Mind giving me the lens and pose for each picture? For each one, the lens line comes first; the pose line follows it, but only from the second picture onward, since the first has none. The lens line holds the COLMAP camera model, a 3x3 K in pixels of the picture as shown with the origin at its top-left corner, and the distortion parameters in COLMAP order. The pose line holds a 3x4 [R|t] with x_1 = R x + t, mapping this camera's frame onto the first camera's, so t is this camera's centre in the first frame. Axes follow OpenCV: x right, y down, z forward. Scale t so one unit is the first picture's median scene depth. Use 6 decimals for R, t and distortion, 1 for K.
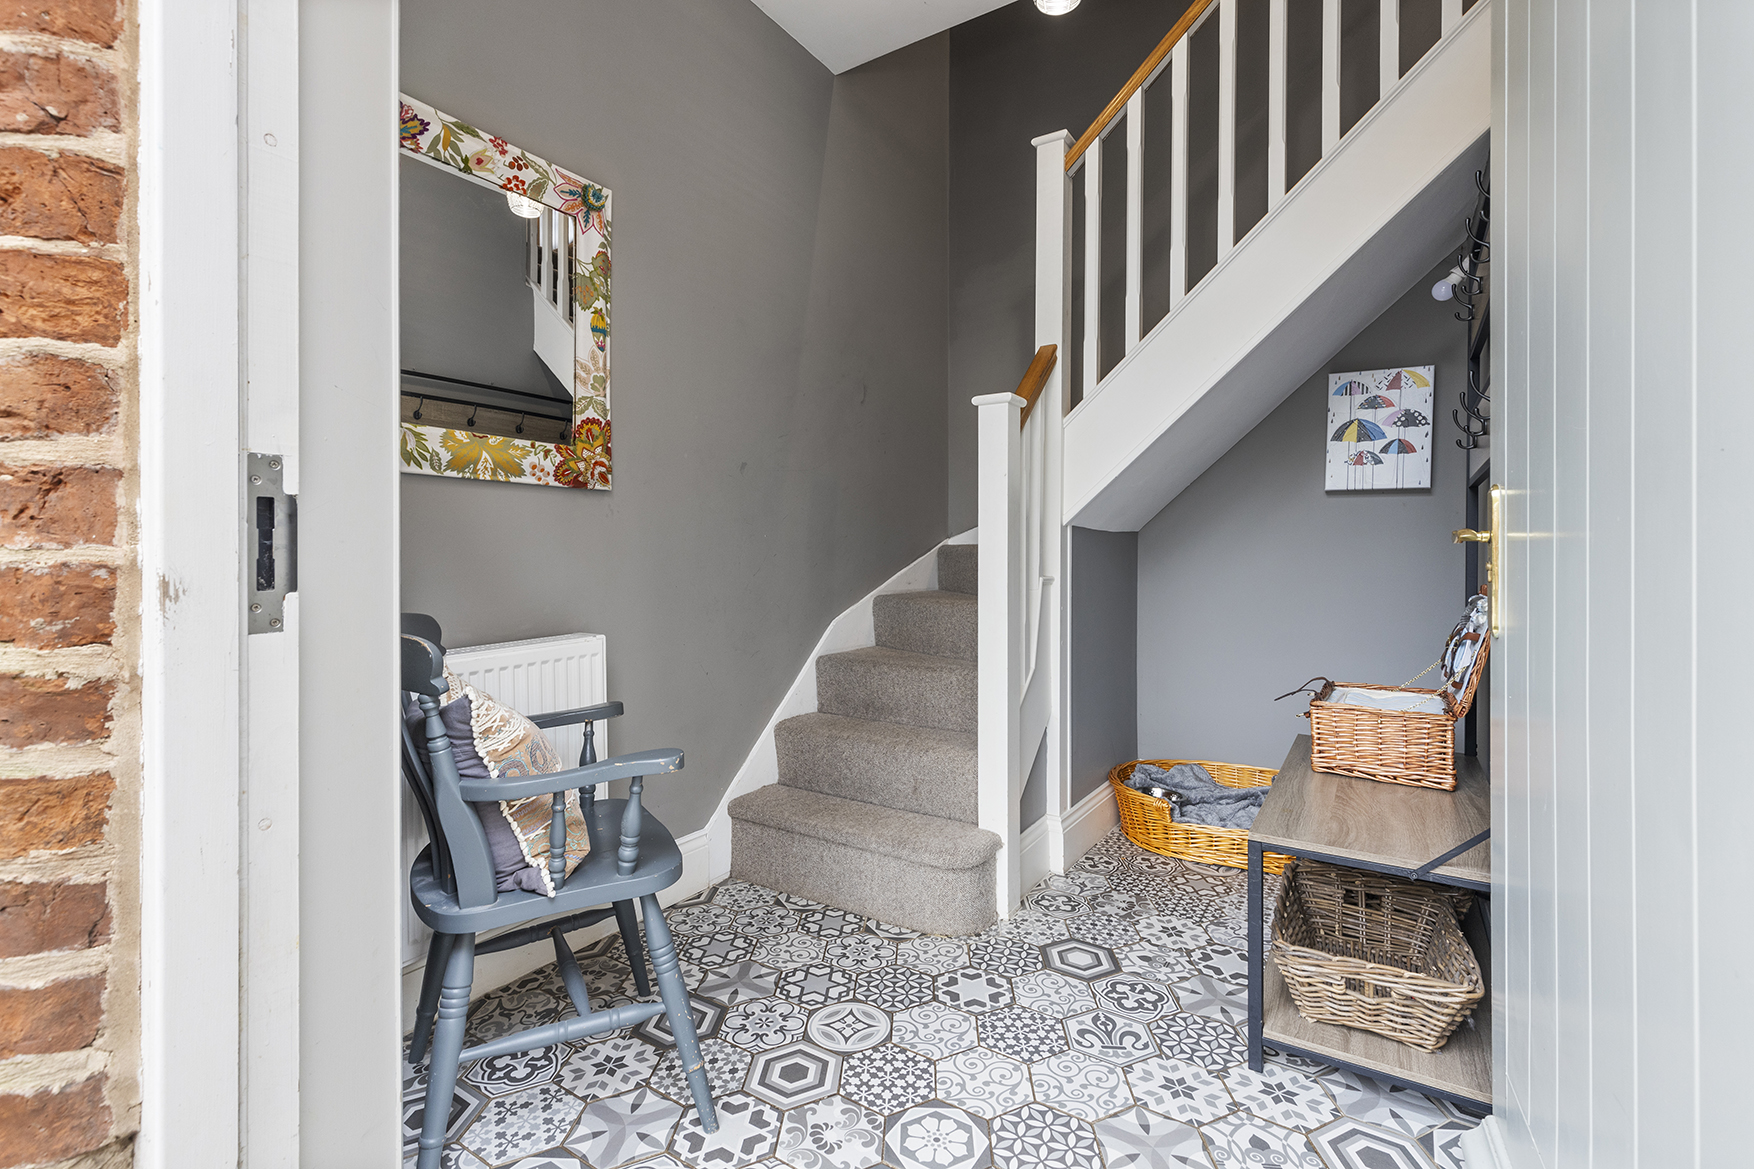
lens RADIAL K [[791.3, 0, 878.5], [0, 791.3, 558.0], [0, 0, 1]] dist [0.002405, -0.000912]
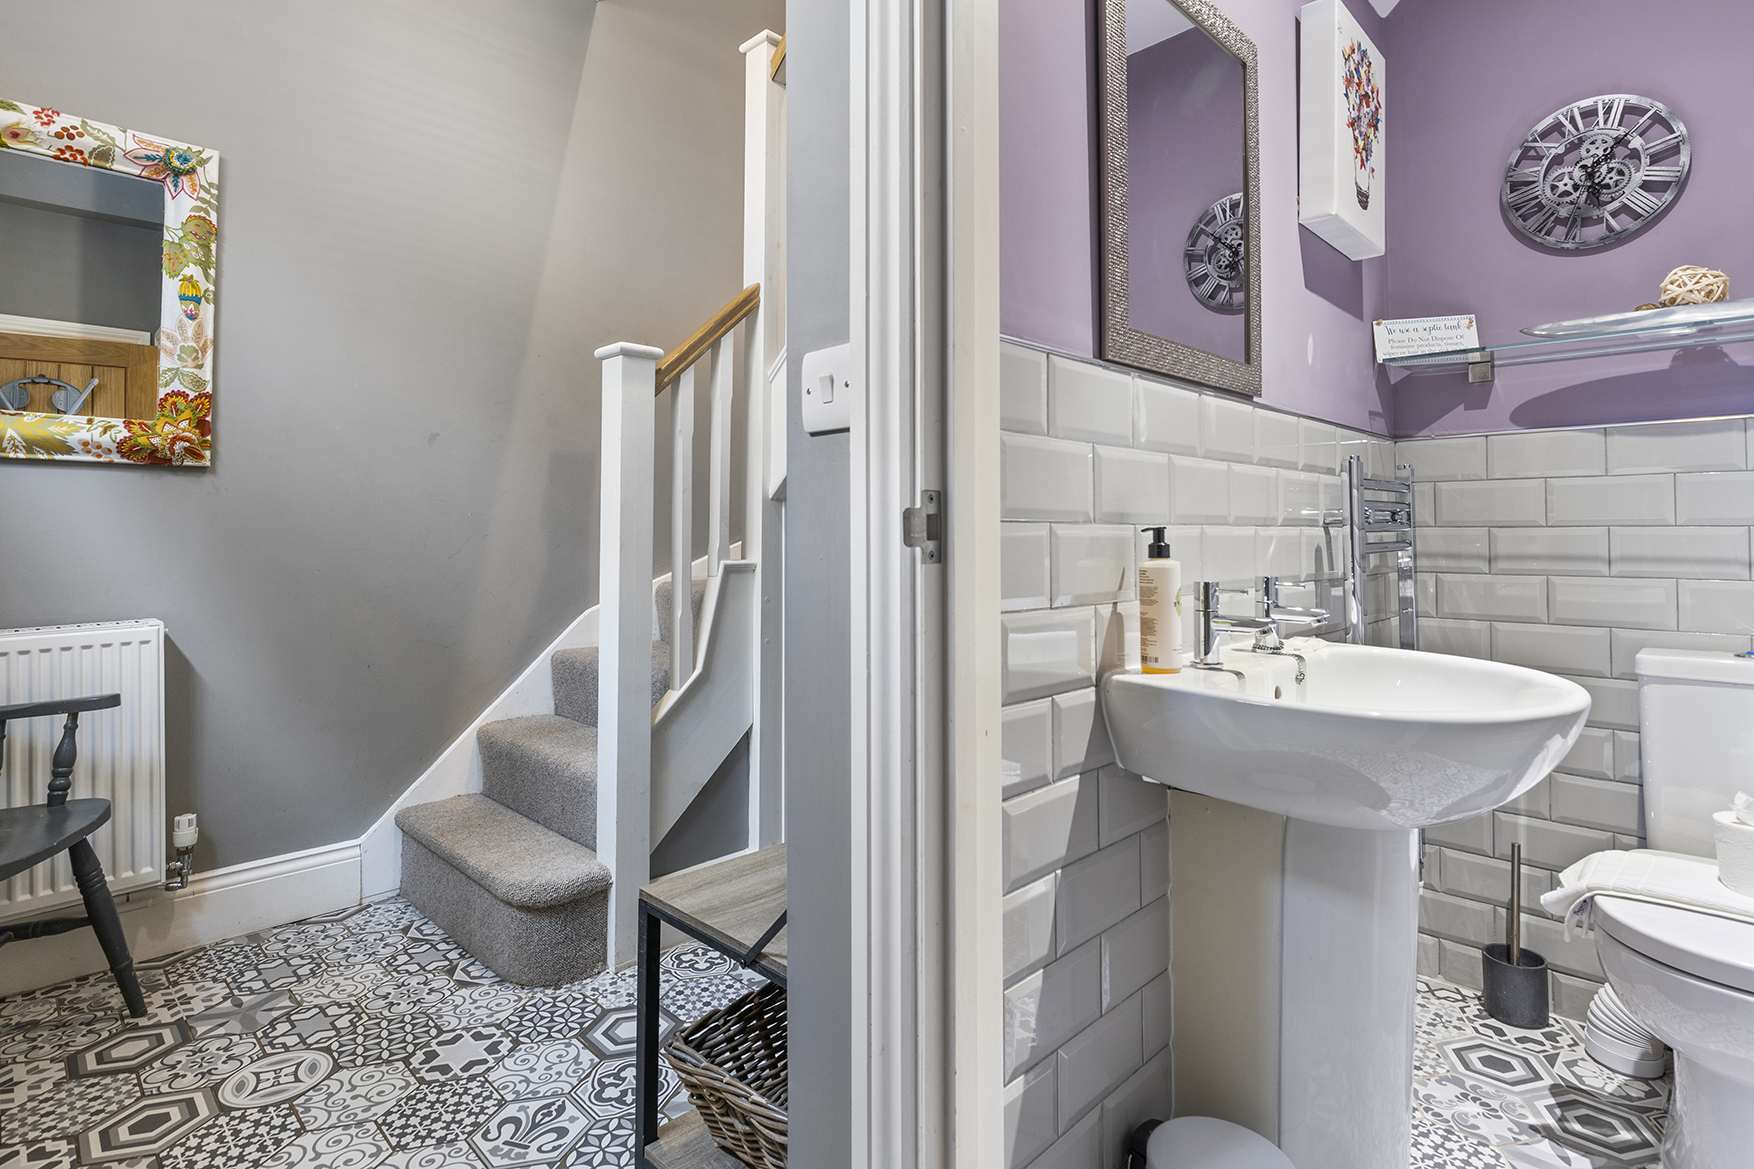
lens RADIAL K [[893.9, 0, 877.3], [0, 893.9, 513.2], [0, 0, 1]] dist [-0.003744, 0.001556]
pose [[0.978445, -0.008138, -0.206349, 0.698782], [0.001860, 0.999530, -0.030599, 0.003670], [0.206501, 0.029555, 0.978000, 0.139720]]
